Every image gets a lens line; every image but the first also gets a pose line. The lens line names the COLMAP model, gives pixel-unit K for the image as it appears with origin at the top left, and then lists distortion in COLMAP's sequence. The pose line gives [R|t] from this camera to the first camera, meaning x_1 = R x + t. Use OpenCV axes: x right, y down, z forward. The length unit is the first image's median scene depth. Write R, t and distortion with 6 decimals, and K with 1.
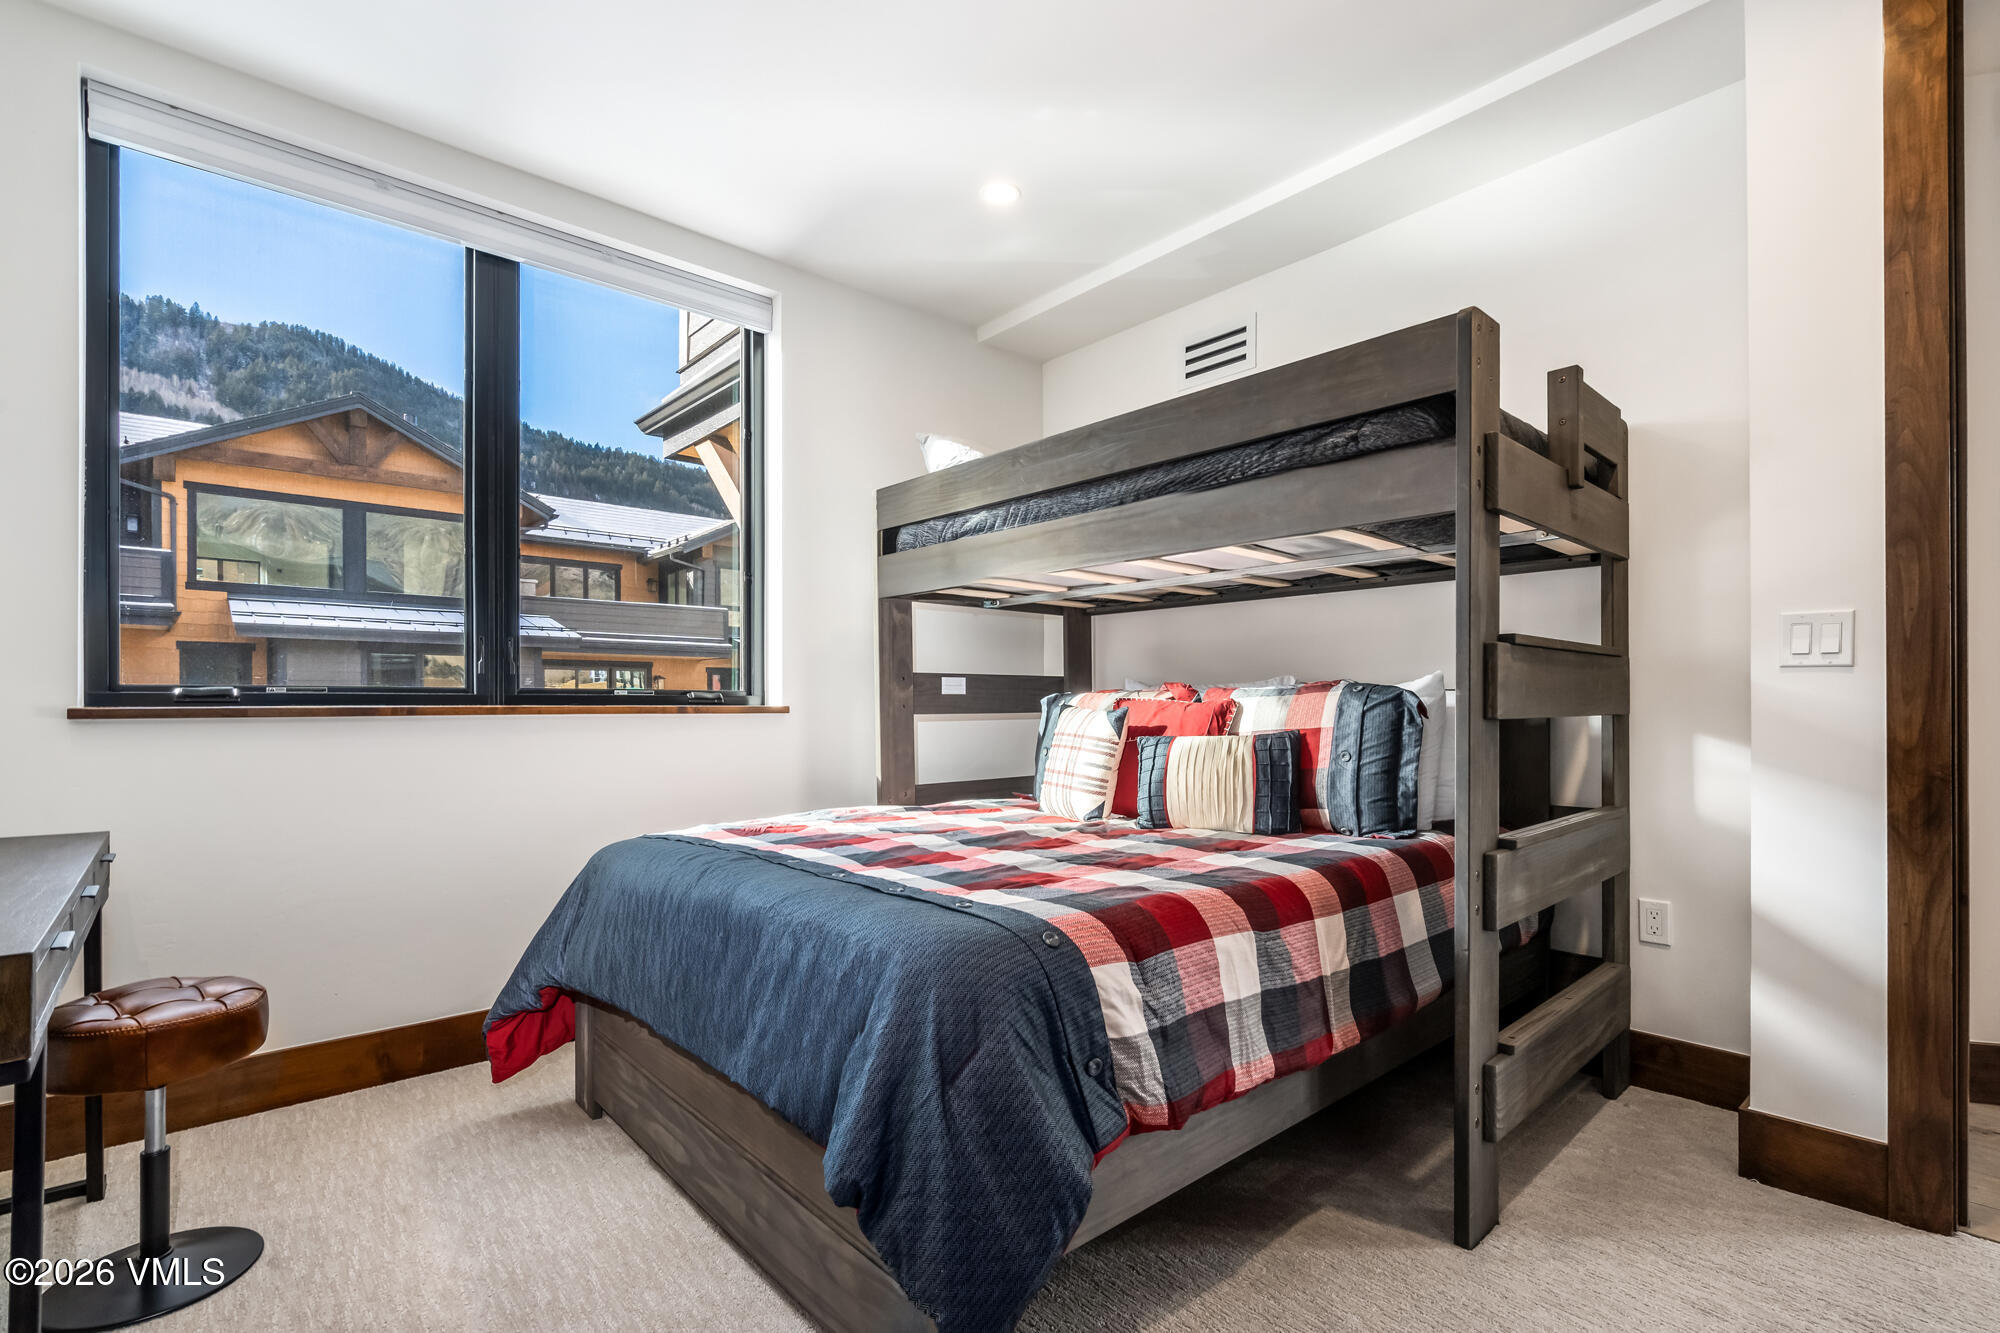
lens RADIAL K [[917.4, 0, 1000.0], [0, 917.4, 712.3], [0, 0, 1]] dist [-0.000060, -0.000193]
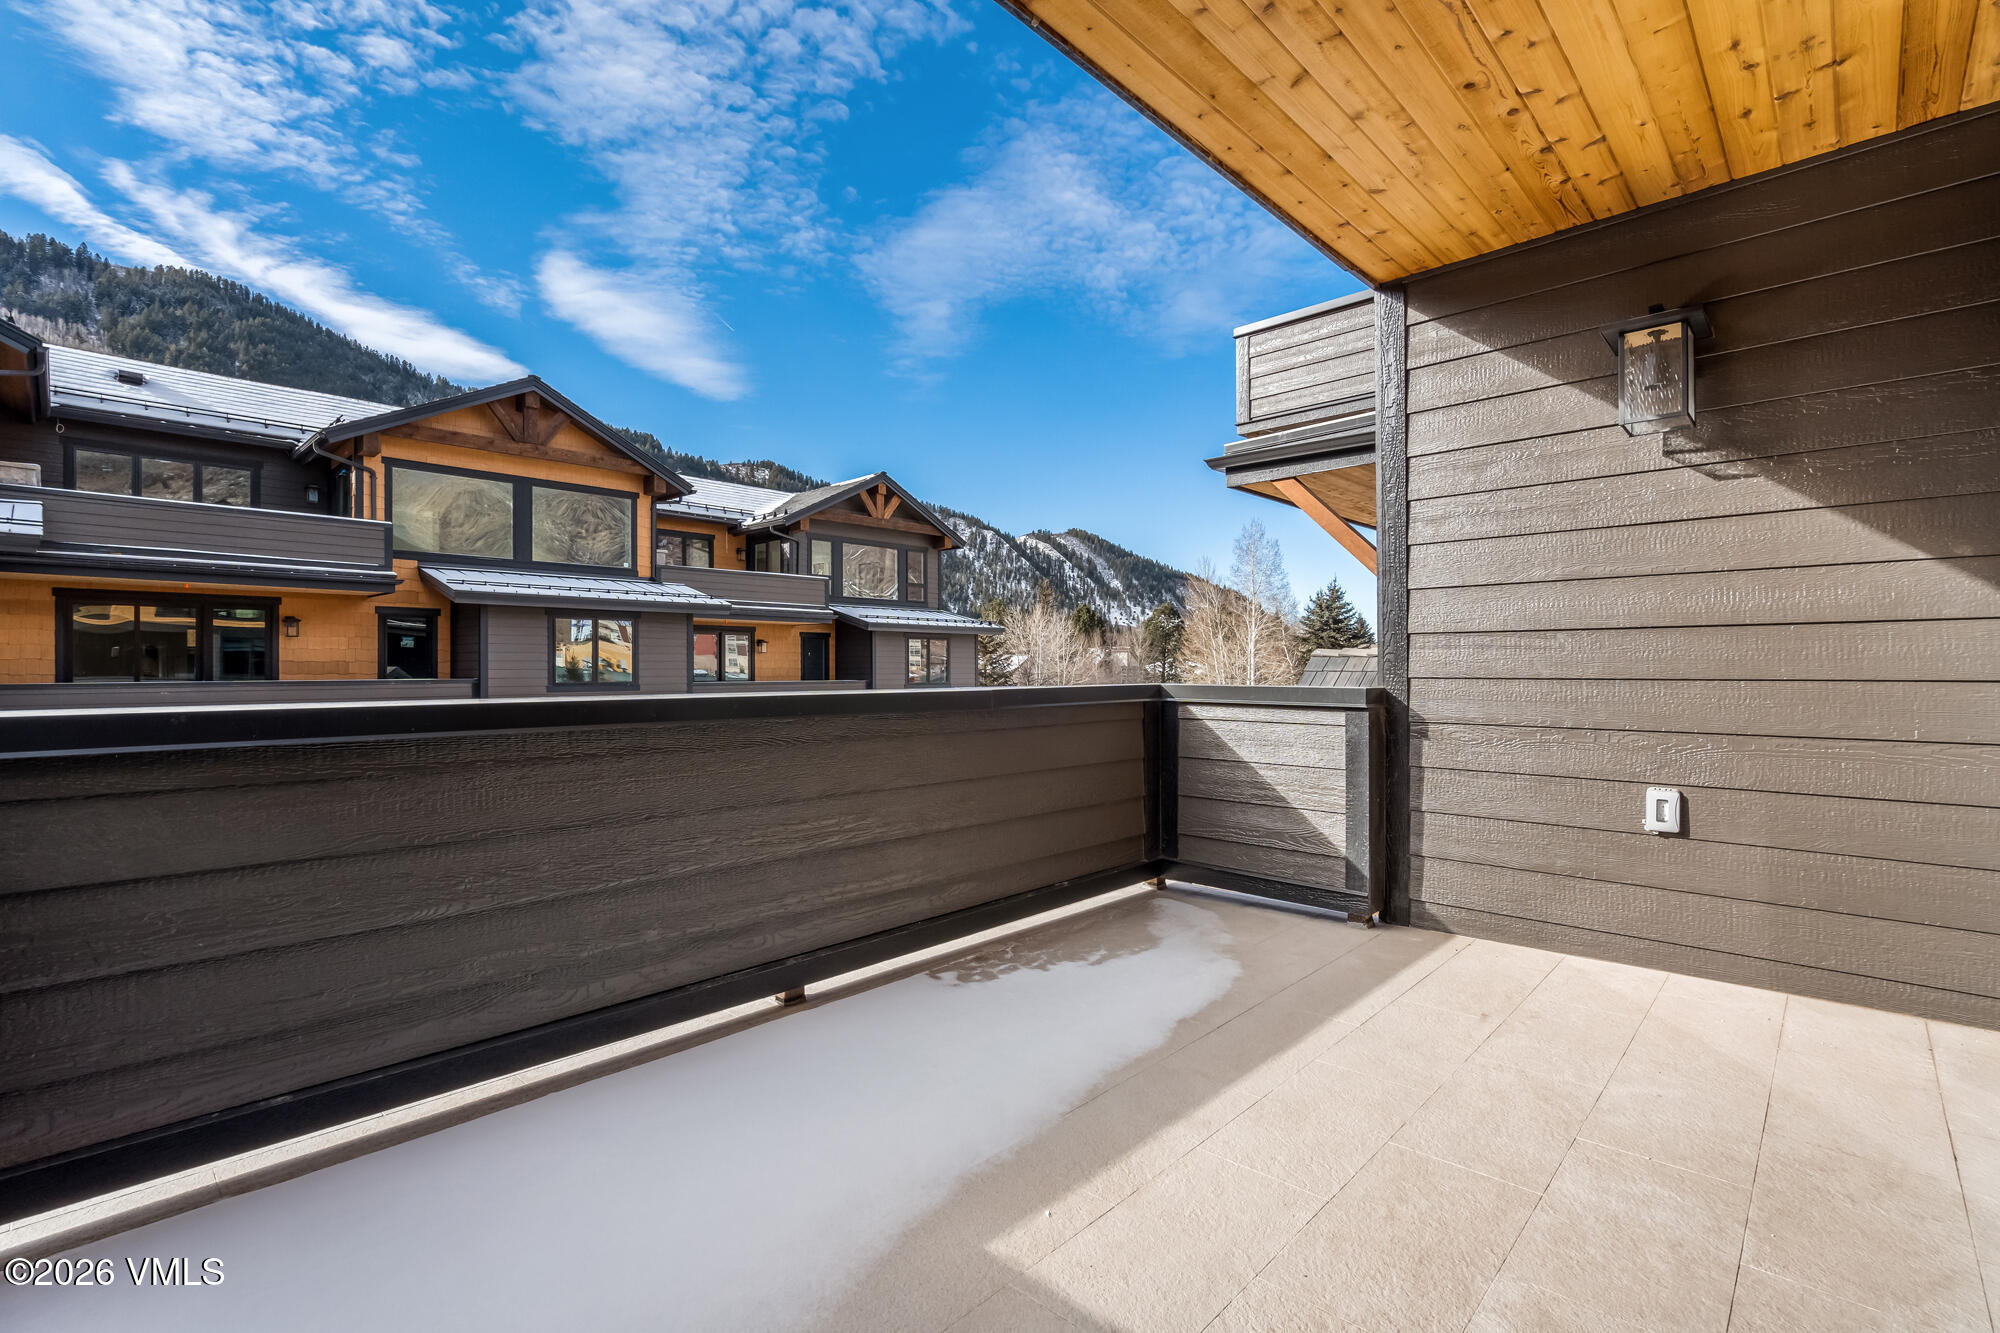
lens RADIAL K [[897.2, 0, 1000.0], [0, 897.2, 666.5], [0, 0, 1]] dist [0.001243, 0.000434]
pose [[0.996853, 0.001651, 0.079258, -0.177212], [-0.000926, 0.999957, -0.009191, 0.001224], [-0.079269, 0.009089, 0.996812, -0.069153]]
